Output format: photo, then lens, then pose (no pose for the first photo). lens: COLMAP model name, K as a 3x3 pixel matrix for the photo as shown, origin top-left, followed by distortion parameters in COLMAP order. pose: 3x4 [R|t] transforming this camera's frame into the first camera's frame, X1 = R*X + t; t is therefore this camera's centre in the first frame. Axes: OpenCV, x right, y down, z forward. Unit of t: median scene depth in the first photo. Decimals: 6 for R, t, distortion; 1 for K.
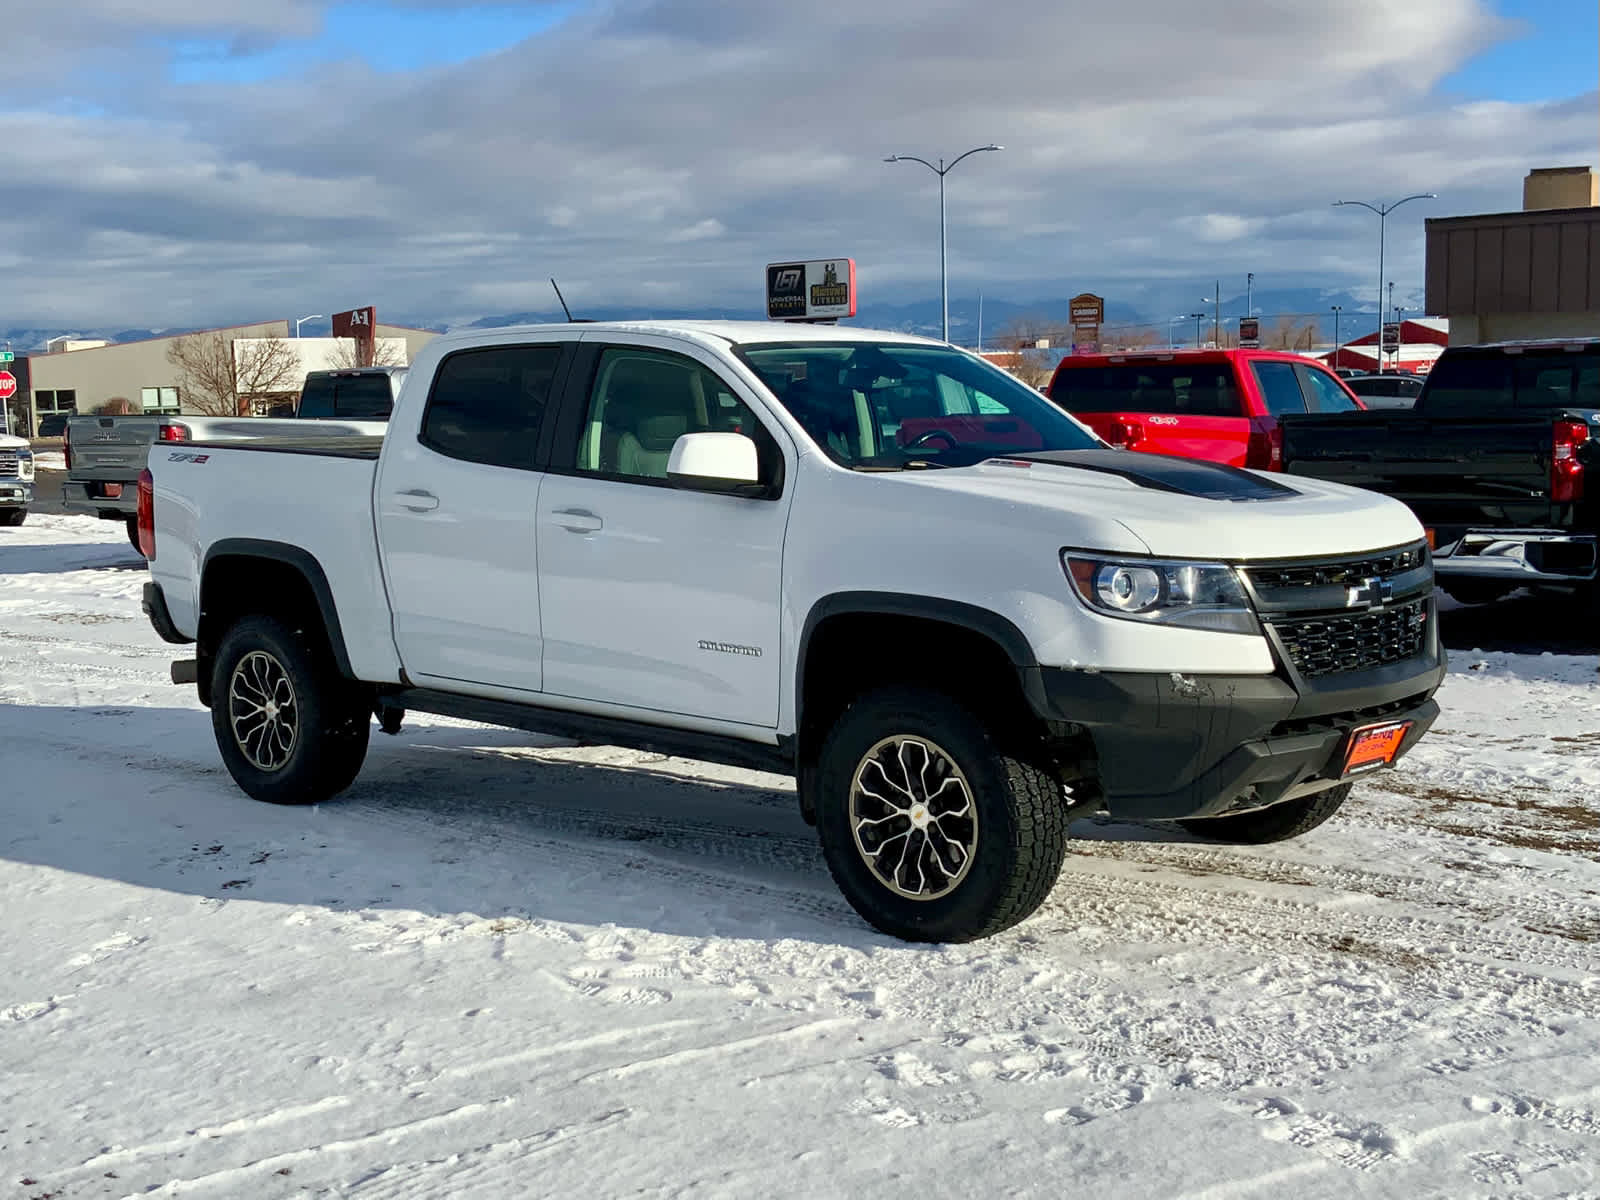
lens RADIAL K [[2098.9, 0, 800.0], [0, 2098.9, 600.0], [0, 0, 1]] dist [0.094686, 0.087155]
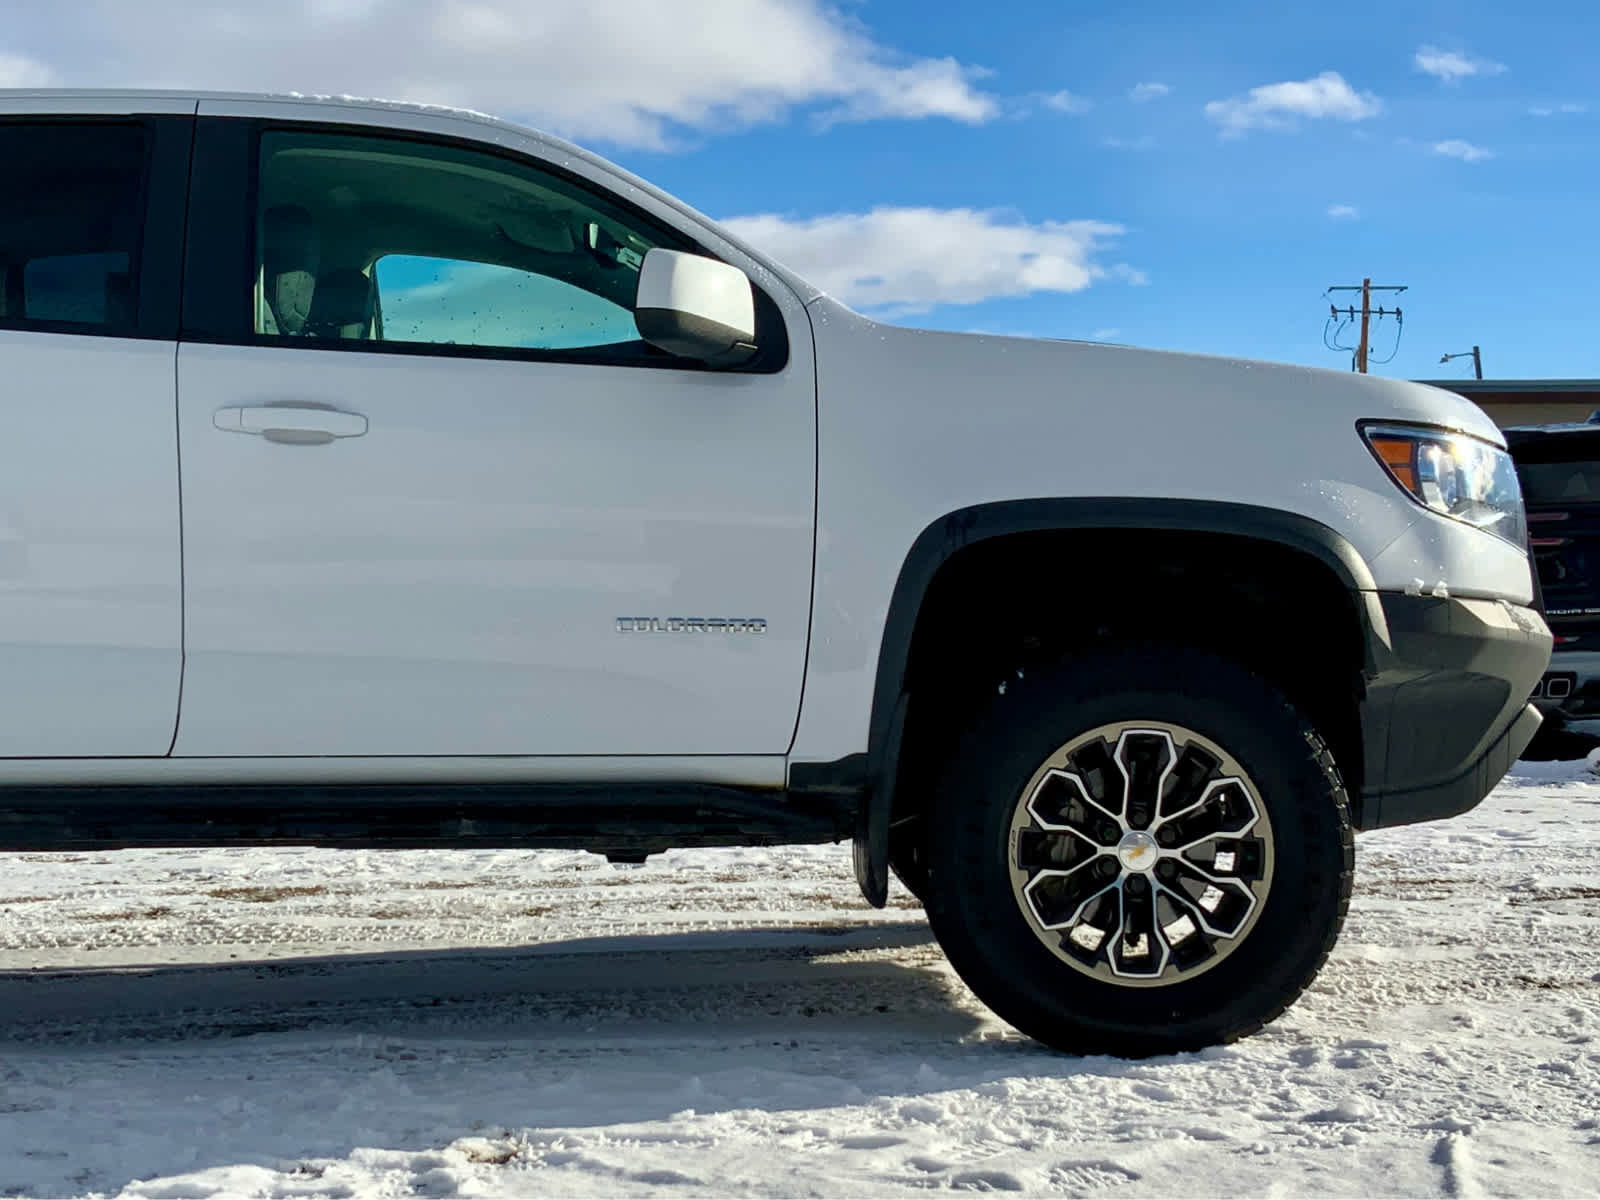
lens RADIAL K [[2098.9, 0, 800.0], [0, 2098.9, 600.0], [0, 0, 1]] dist [0.094686, 0.087155]
pose [[0.713318, 0.007945, 0.700795, -0.457029], [0.072058, 0.993805, -0.084613, 0.073409], [-0.697126, 0.110854, 0.708327, 0.612633]]
